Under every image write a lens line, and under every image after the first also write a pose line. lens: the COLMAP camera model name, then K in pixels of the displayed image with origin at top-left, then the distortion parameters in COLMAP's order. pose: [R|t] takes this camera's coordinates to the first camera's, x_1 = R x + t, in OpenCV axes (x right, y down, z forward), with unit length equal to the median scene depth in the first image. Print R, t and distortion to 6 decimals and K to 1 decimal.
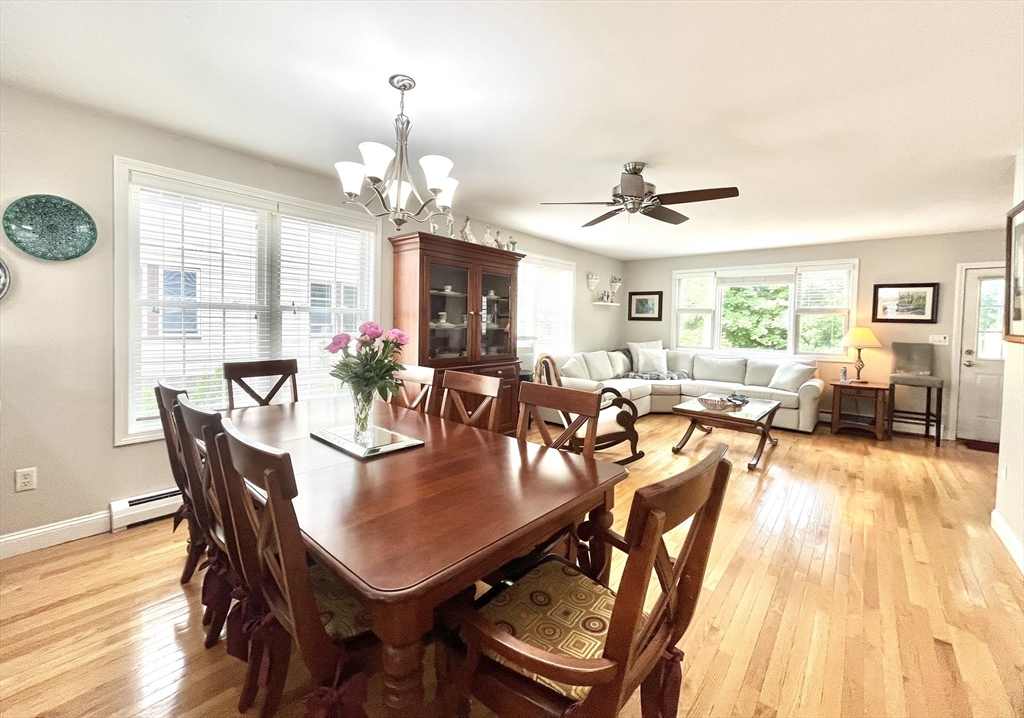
lens RADIAL K [[414.7, 0, 508.6], [0, 414.7, 334.4], [0, 0, 1]] dist [0.000691, 0.000006]
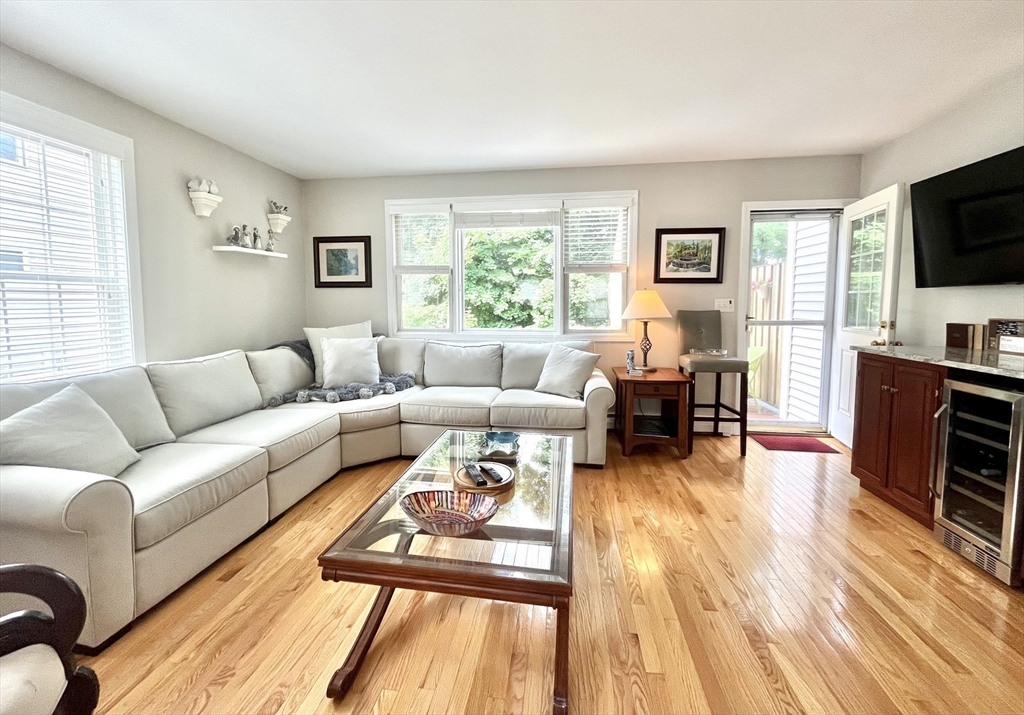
lens RADIAL K [[414.7, 0, 508.6], [0, 414.7, 332.9], [0, 0, 1]] dist [0.000691, 0.000006]
pose [[0.838749, -0.060463, 0.541151, 0.276480], [0.035346, 0.997766, 0.056697, 0.006187], [-0.543370, -0.028427, 0.839012, 0.531061]]
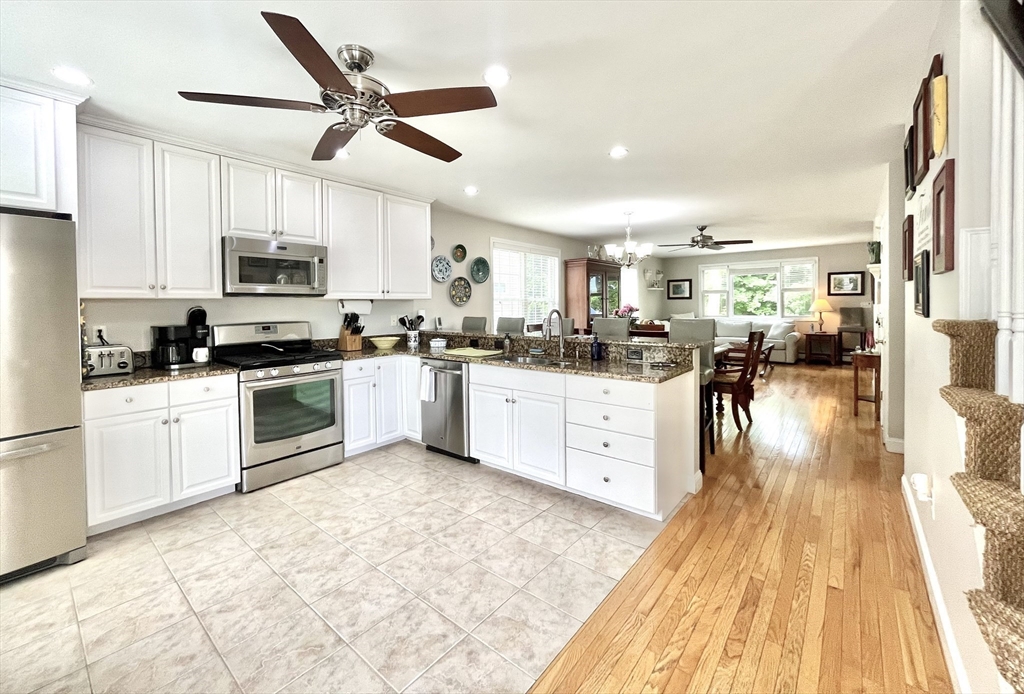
lens RADIAL K [[416.6, 0, 507.0], [0, 416.6, 310.8], [0, 0, 1]] dist [0.000916, 0.000202]
pose [[0.999294, -0.033422, 0.017163, -0.406658], [0.033671, 0.999329, -0.014411, 0.010790], [-0.016670, 0.014979, 0.999749, -0.605253]]
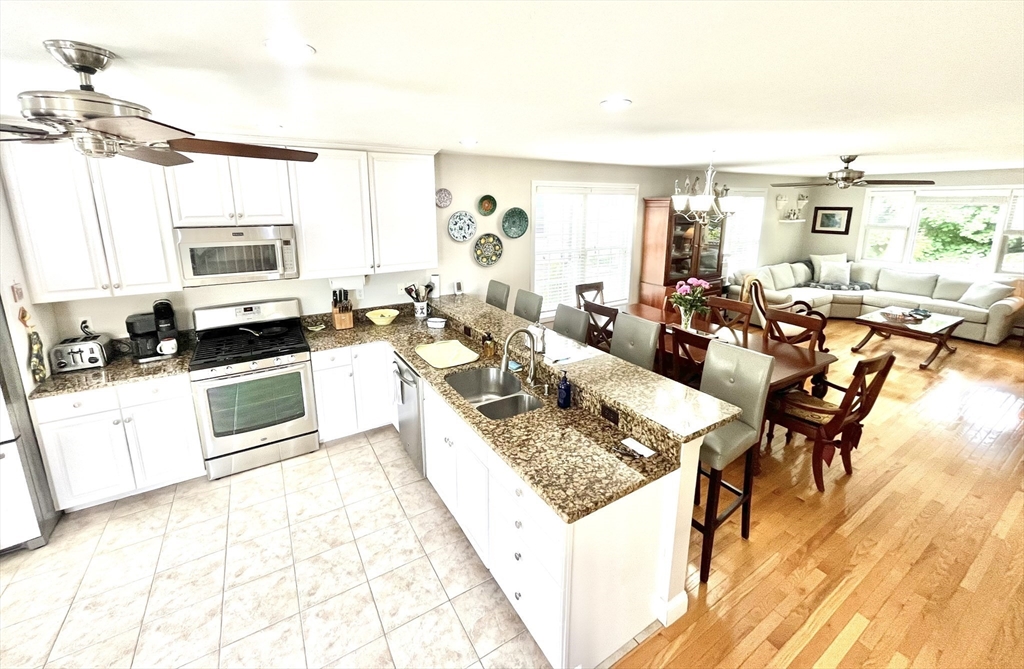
lens RADIAL K [[415.0, 0, 505.3], [0, 415.0, 286.6], [0, 0, 1]] dist [-0.000003, -0.000335]
pose [[0.953005, 0.038444, -0.300506, -0.207429], [0.012533, 0.986064, 0.165895, -0.118174], [0.302696, -0.161865, 0.939242, -0.423831]]
